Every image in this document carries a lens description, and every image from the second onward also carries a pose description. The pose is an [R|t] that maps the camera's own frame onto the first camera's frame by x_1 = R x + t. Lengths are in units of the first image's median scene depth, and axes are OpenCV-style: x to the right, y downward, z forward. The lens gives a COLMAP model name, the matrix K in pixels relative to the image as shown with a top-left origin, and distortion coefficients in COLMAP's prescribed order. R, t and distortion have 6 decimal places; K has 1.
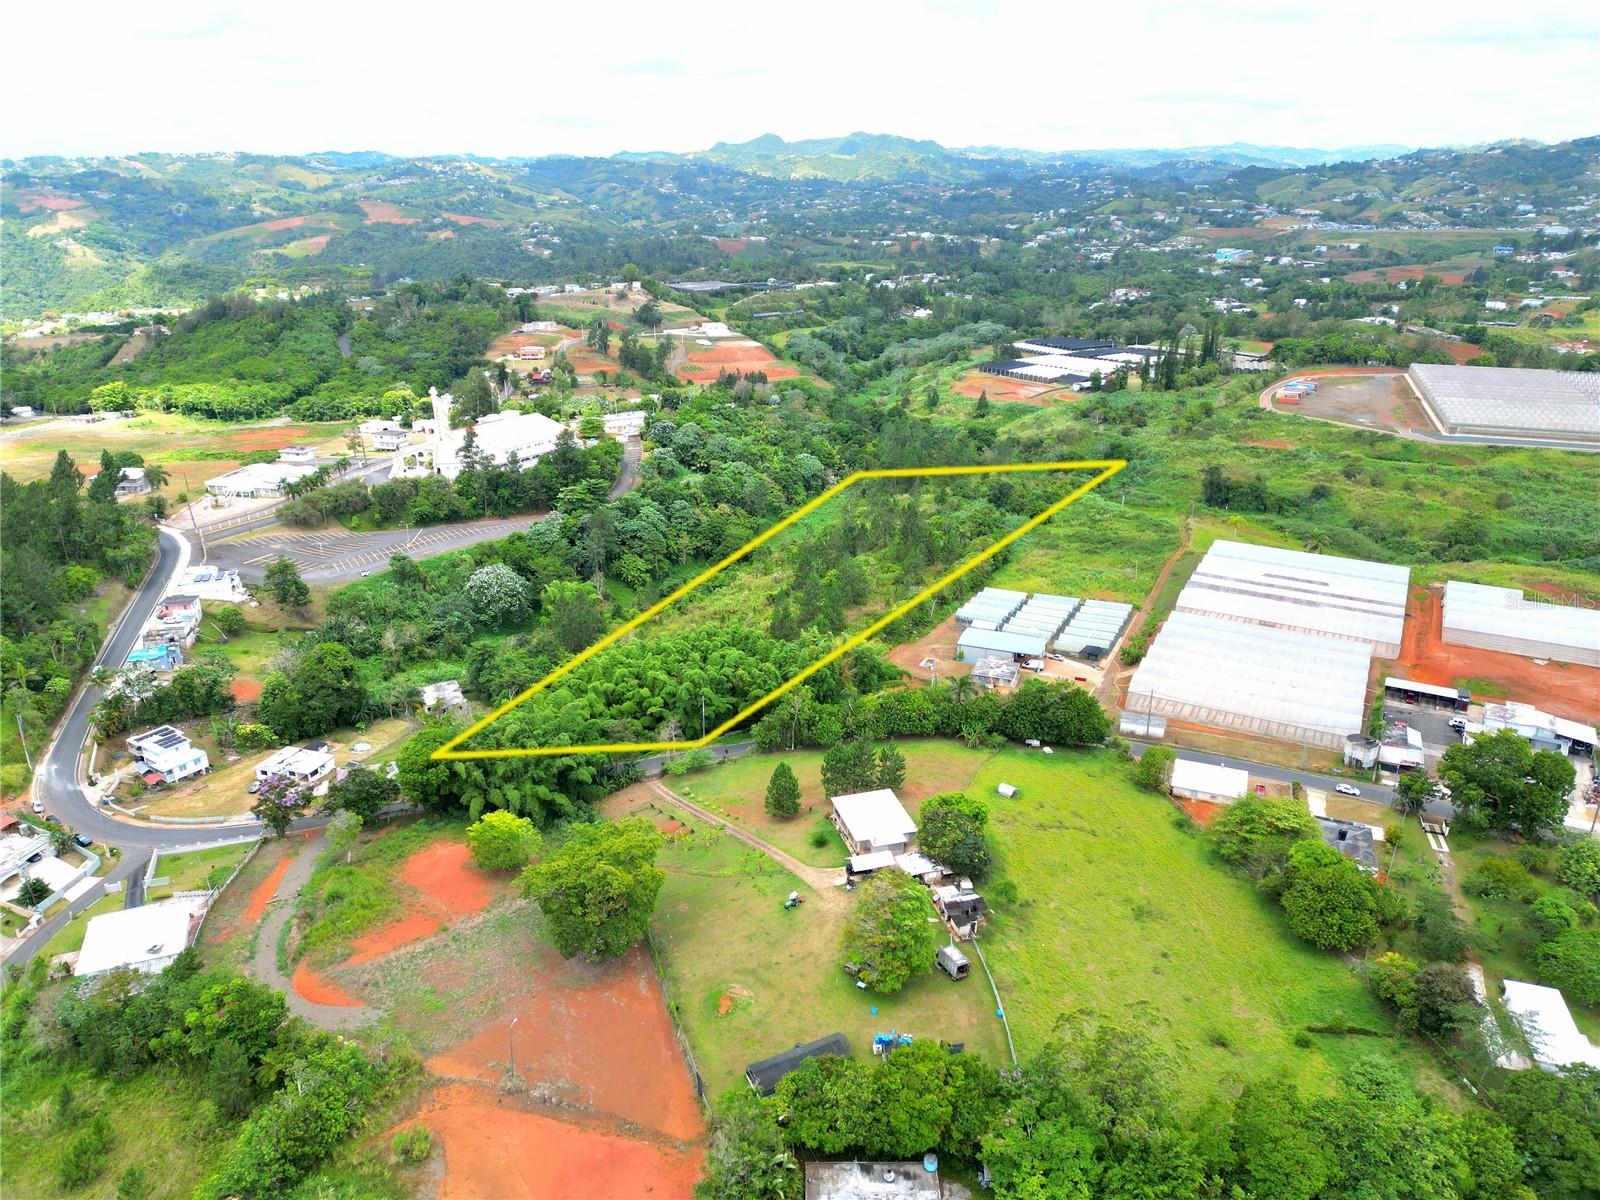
lens RADIAL K [[1110.7, 0, 803.5], [0, 1110.7, 610.1], [0, 0, 1]] dist [0.076876, -0.071737]
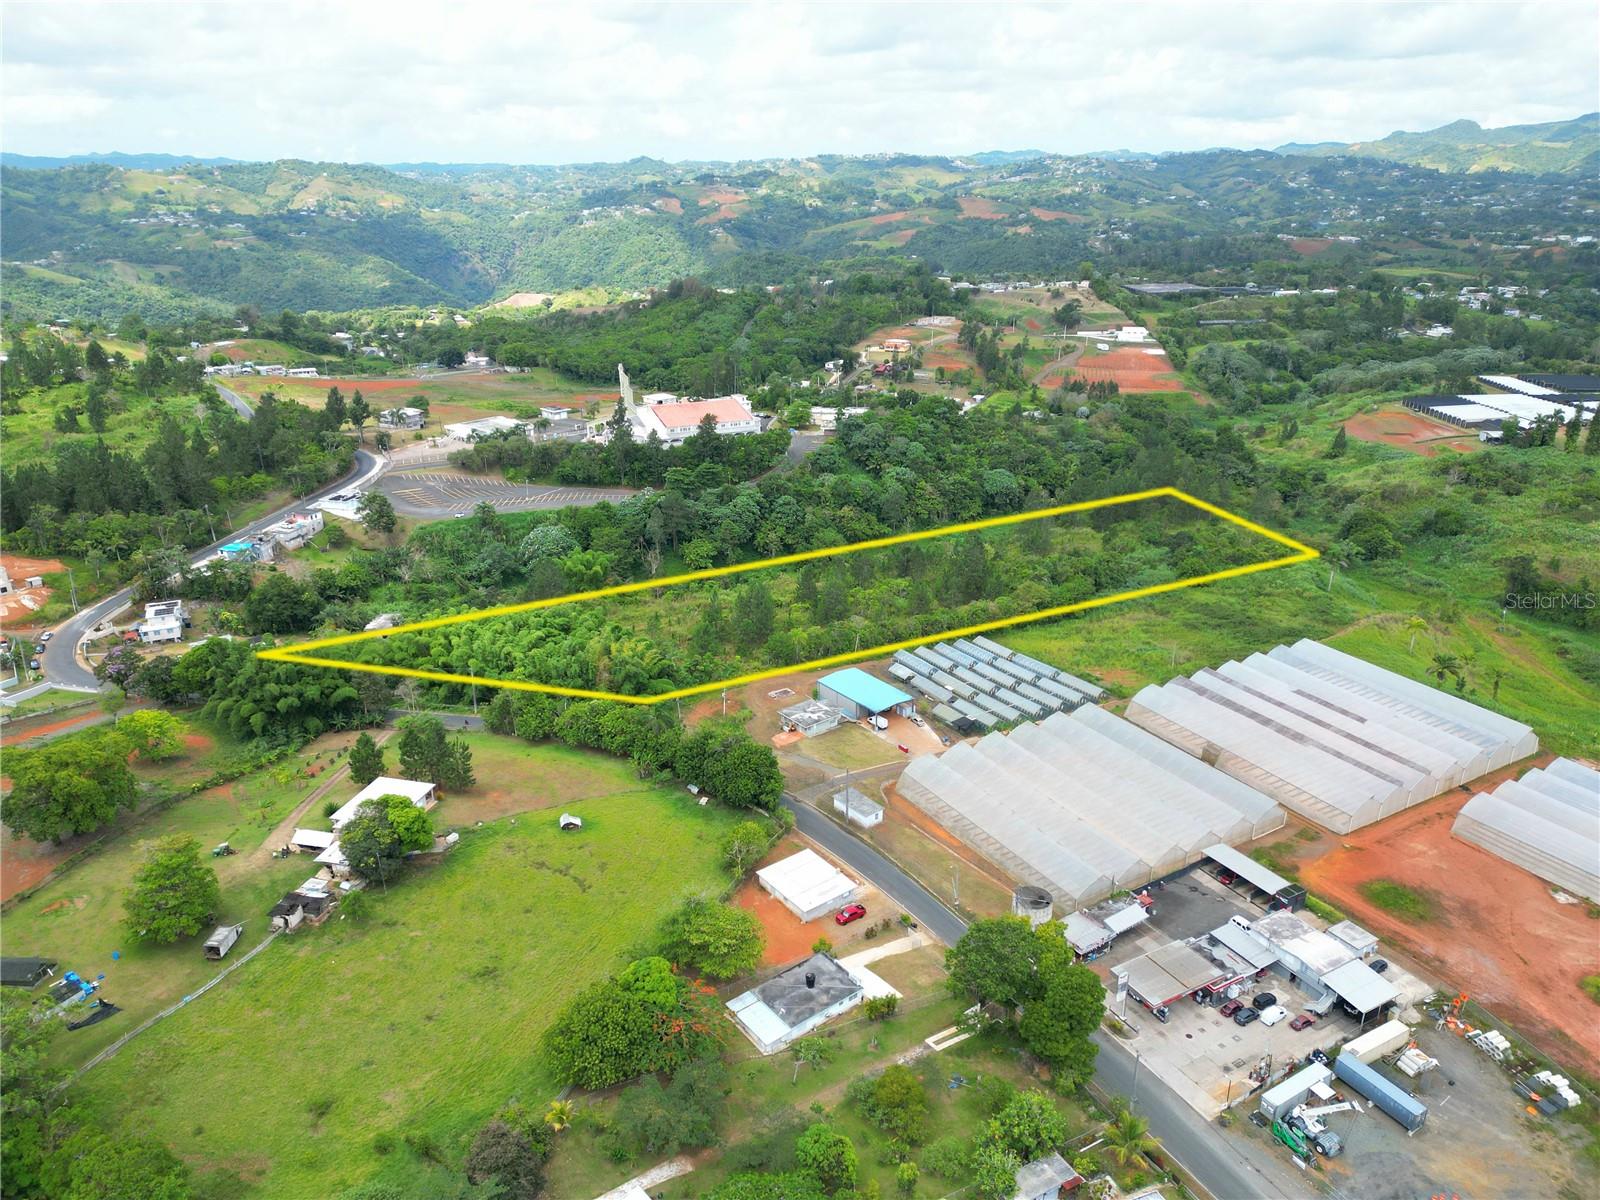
lens RADIAL K [[1113.5, 0, 803.7], [0, 1113.5, 607.2], [0, 0, 1]] dist [0.077079, -0.072345]
pose [[0.856856, 0.187926, -0.480084, 0.224014], [-0.187849, 0.980988, 0.048728, -0.028839], [0.480114, 0.048430, 0.875868, 0.075005]]
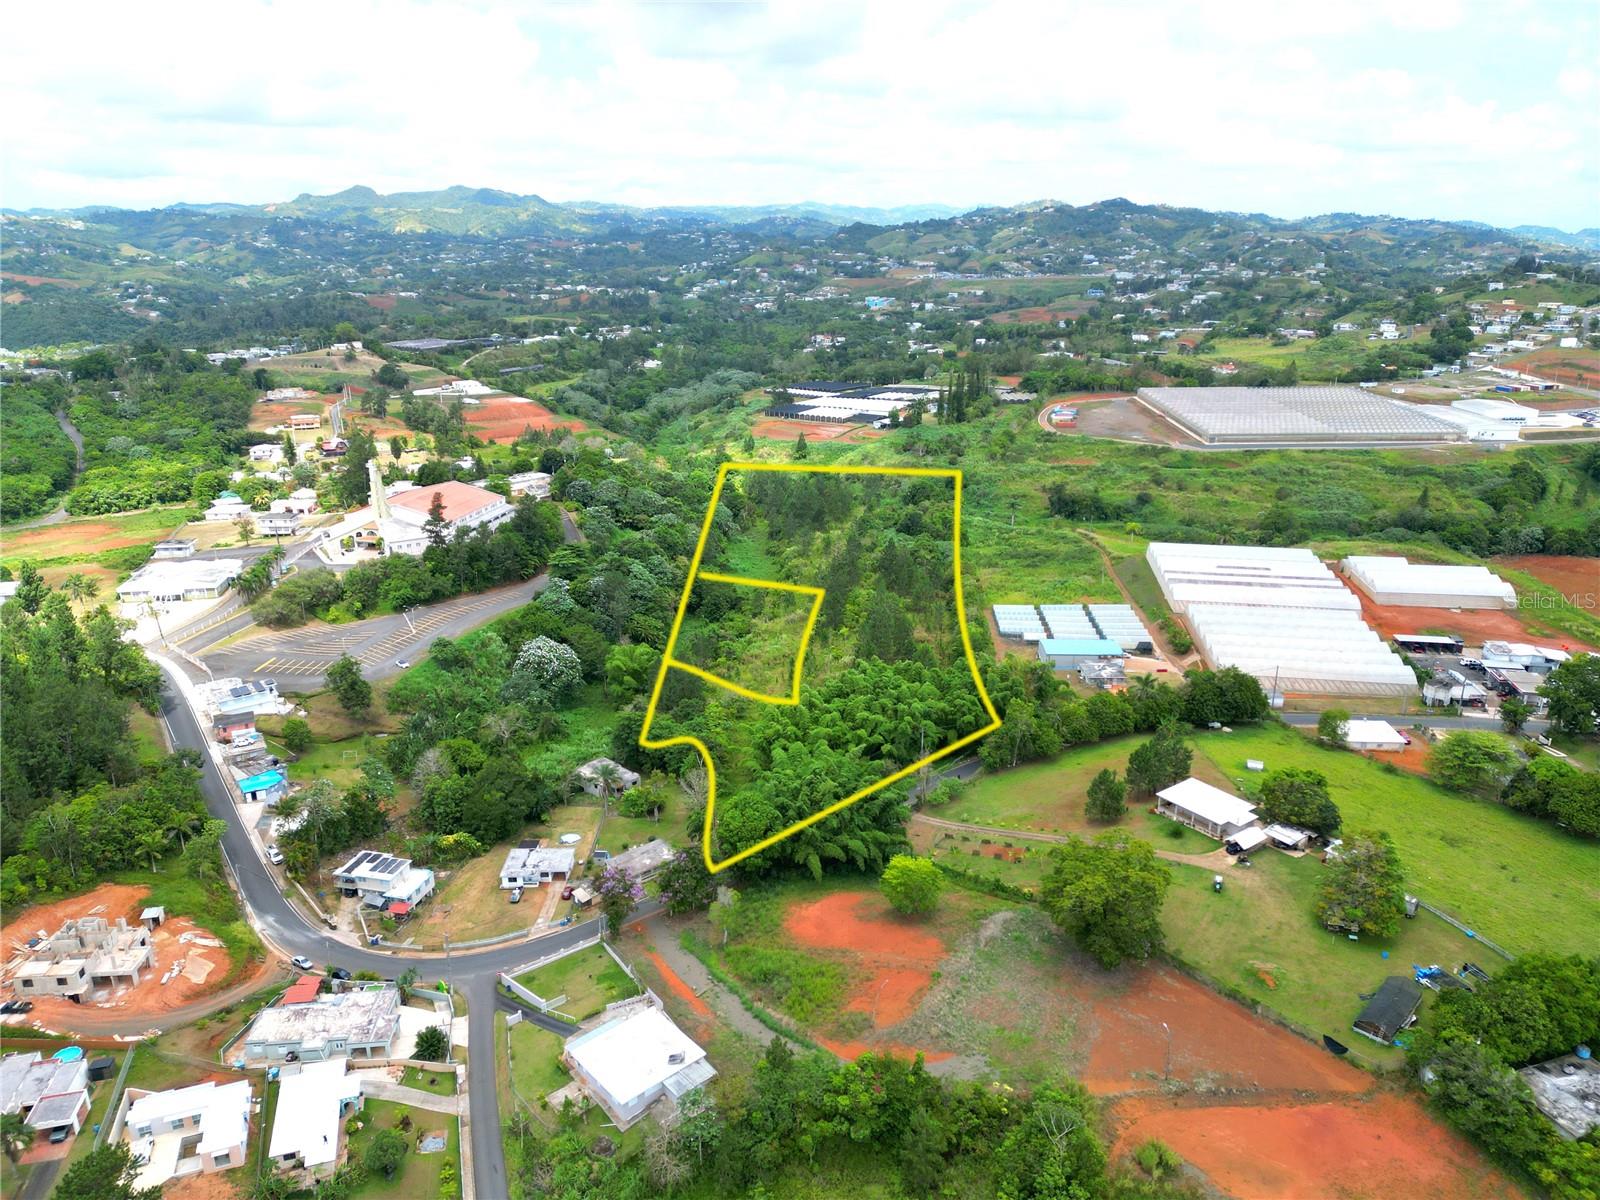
lens RADIAL K [[1110.7, 0, 803.5], [0, 1110.7, 610.1], [0, 0, 1]] dist [0.076876, -0.071737]
pose [[0.941971, -0.113029, 0.316094, -0.169324], [0.126297, 0.991754, -0.021738, -0.007380], [-0.311031, 0.060398, 0.948479, 0.017255]]
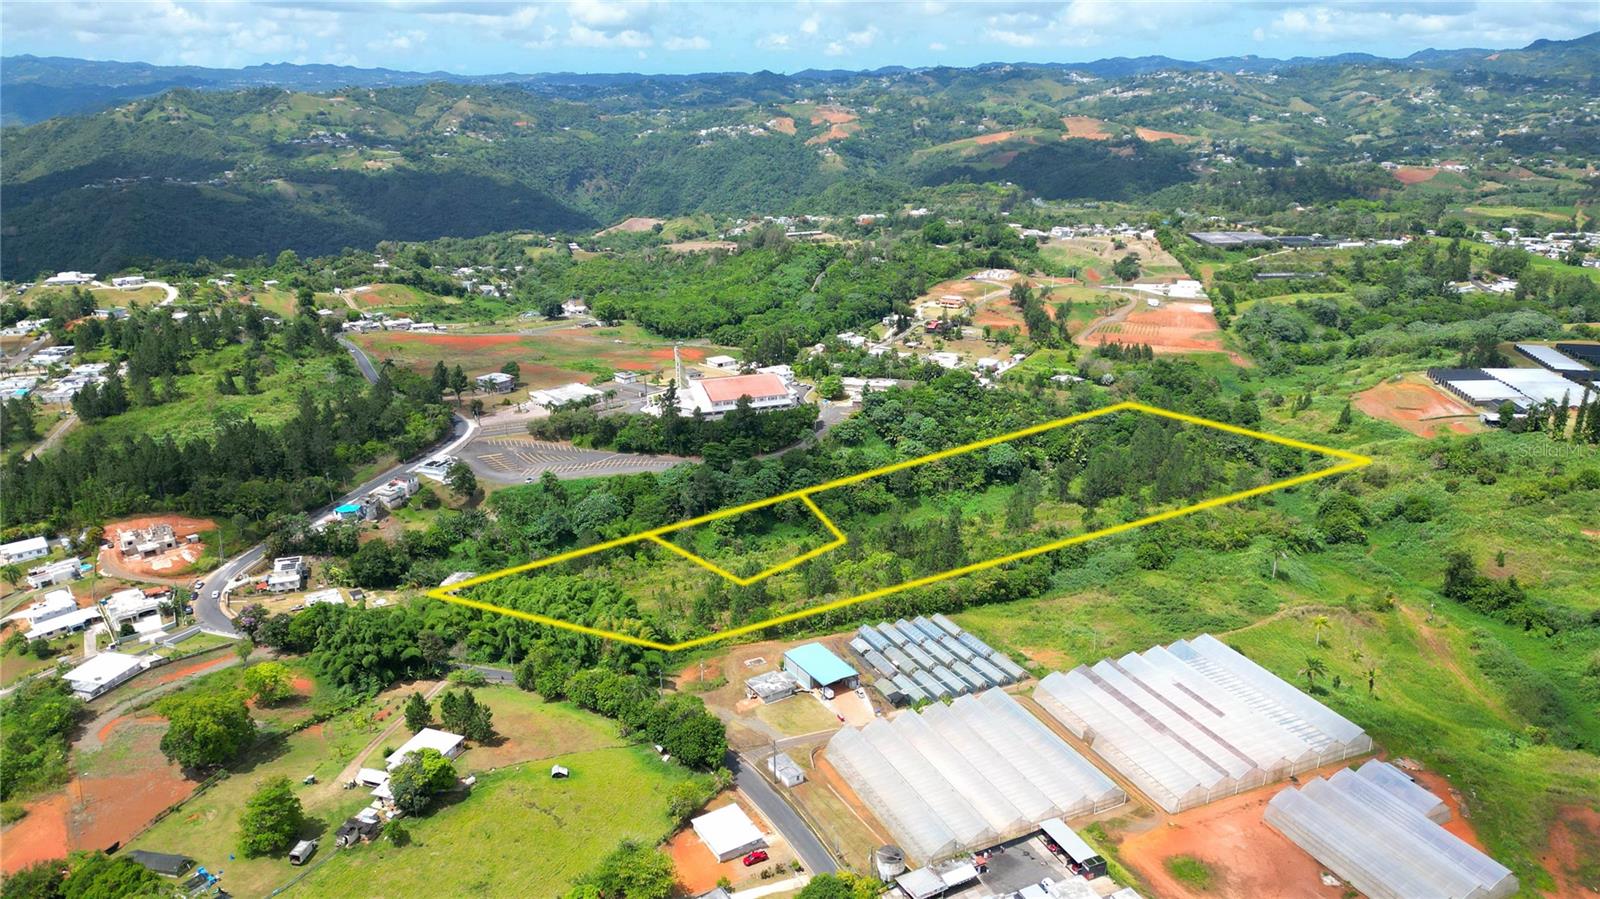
lens RADIAL K [[1113.6, 0, 803.5], [0, 1113.6, 455.3], [0, 0, 1]] dist [0.079201, -0.078961]
pose [[0.797944, 0.193097, -0.570963, 0.305651], [-0.216049, 0.975977, 0.028134, -0.081047], [0.562679, 0.100907, 0.820494, 0.024423]]
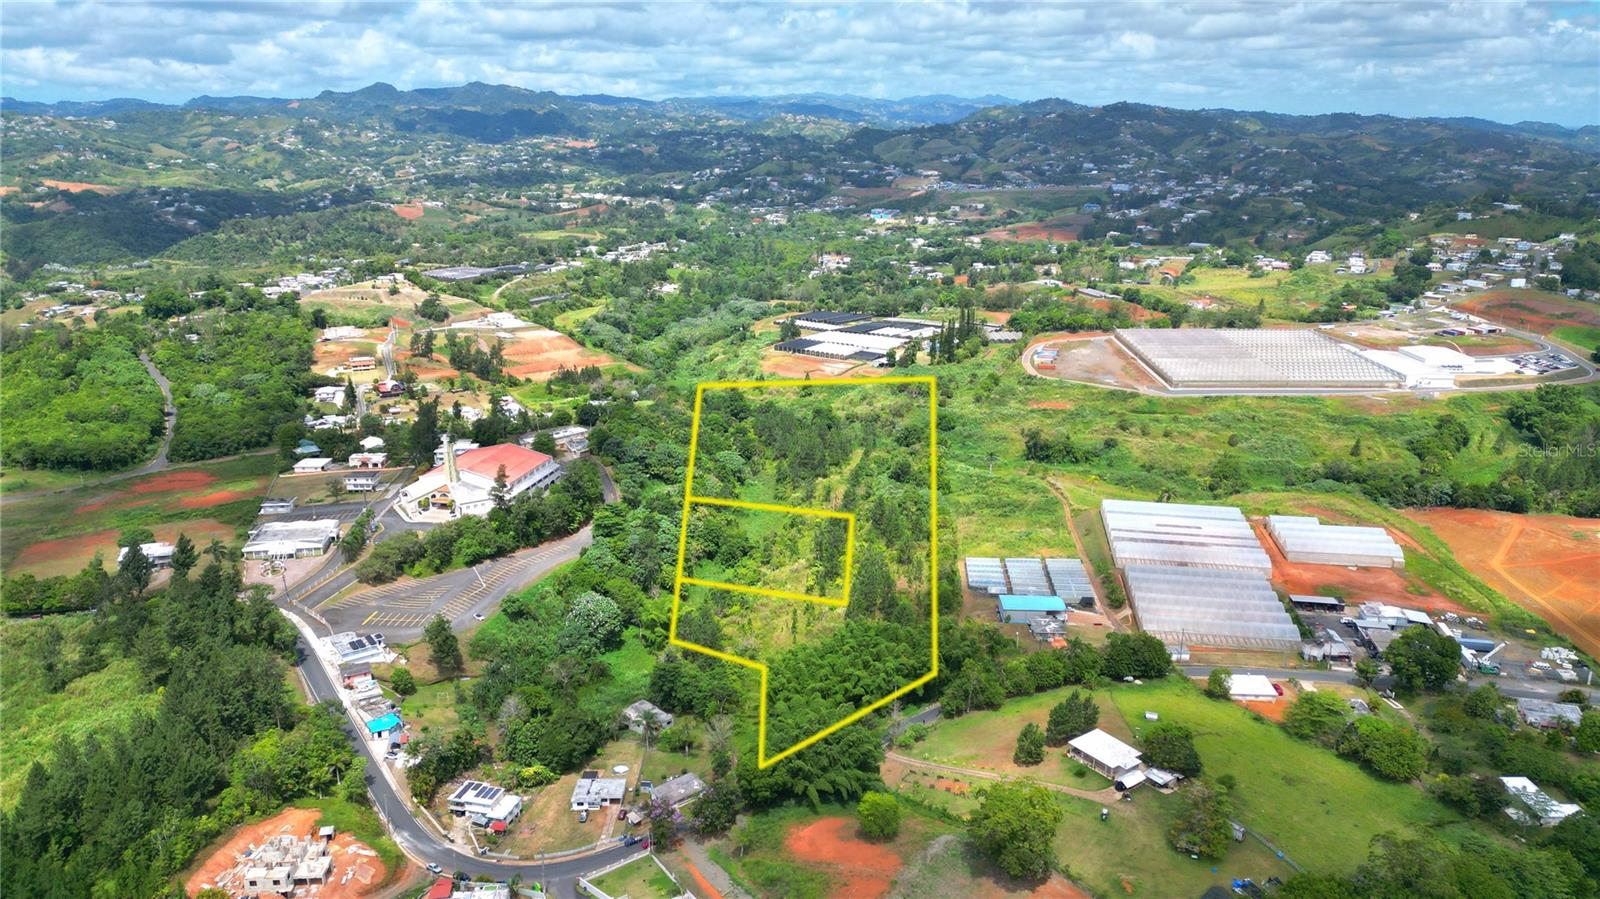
lens RADIAL K [[1113.6, 0, 803.5], [0, 1113.6, 455.3], [0, 0, 1]] dist [0.079201, -0.078961]
pose [[0.944898, -0.096621, 0.312780, -0.193630], [0.120210, 0.991112, -0.056986, -0.041819], [-0.304494, 0.091445, 0.948115, -0.080757]]
